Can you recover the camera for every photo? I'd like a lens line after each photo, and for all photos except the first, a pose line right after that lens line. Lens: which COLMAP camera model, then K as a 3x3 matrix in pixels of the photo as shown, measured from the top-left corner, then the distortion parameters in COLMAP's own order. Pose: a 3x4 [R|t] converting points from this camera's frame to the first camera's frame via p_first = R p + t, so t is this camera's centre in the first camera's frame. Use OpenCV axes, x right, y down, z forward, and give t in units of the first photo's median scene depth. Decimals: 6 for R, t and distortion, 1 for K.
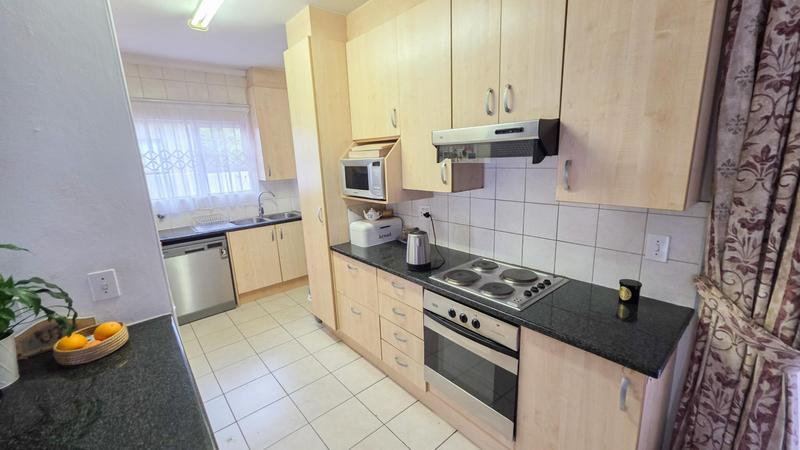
lens RADIAL K [[324.6, 0, 400.0], [0, 324.6, 225.0], [0, 0, 1]] dist [0.017186, 0.000028]
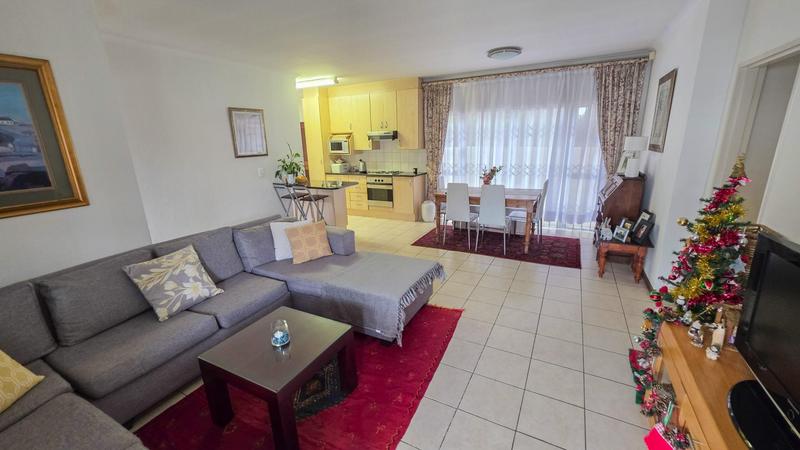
lens RADIAL K [[319.5, 0, 400.0], [0, 319.5, 225.0], [0, 0, 1]] dist [0.000855, 0.000128]
pose [[0.930301, -0.077775, 0.358457, -0.633170], [0.065708, 0.996790, 0.045744, 0.423086], [-0.360864, -0.019003, 0.932425, -1.722526]]
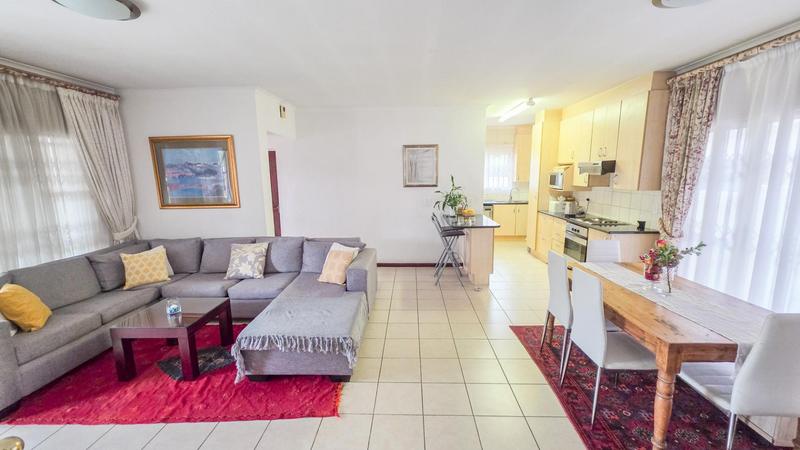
lens RADIAL K [[319.5, 0, 400.0], [0, 319.5, 225.0], [0, 0, 1]] dist [0.000855, 0.000128]
pose [[0.735383, 0.141158, -0.662787, 0.569273], [-0.162760, 0.986226, 0.029455, 0.260643], [0.657816, 0.086214, 0.748228, -1.289760]]
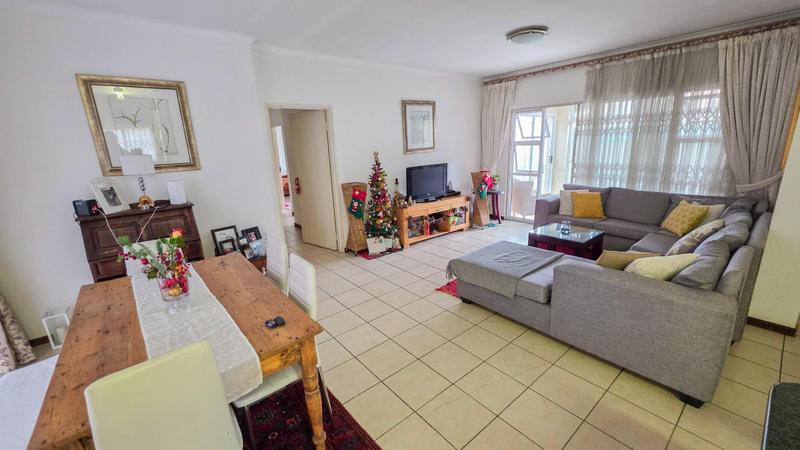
lens RADIAL K [[319.5, 0, 400.0], [0, 319.5, 225.0], [0, 0, 1]] dist [0.000855, 0.000128]
pose [[-0.996470, 0.072800, 0.041809, 0.040674], [0.083845, 0.888105, 0.451929, -0.053784], [-0.004231, 0.453839, -0.891074, 0.332072]]
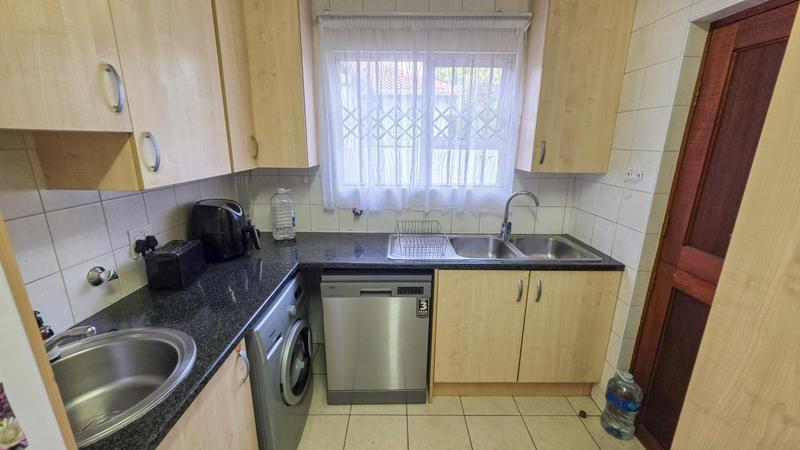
lens RADIAL K [[319.5, 0, 400.0], [0, 319.5, 225.0], [0, 0, 1]] dist [0.000855, 0.000128]
pose [[0.760068, 0.213876, -0.613640, -0.387627], [-0.178359, 0.976683, 0.119490, -0.125988], [0.624888, 0.018628, 0.780492, 0.787387]]
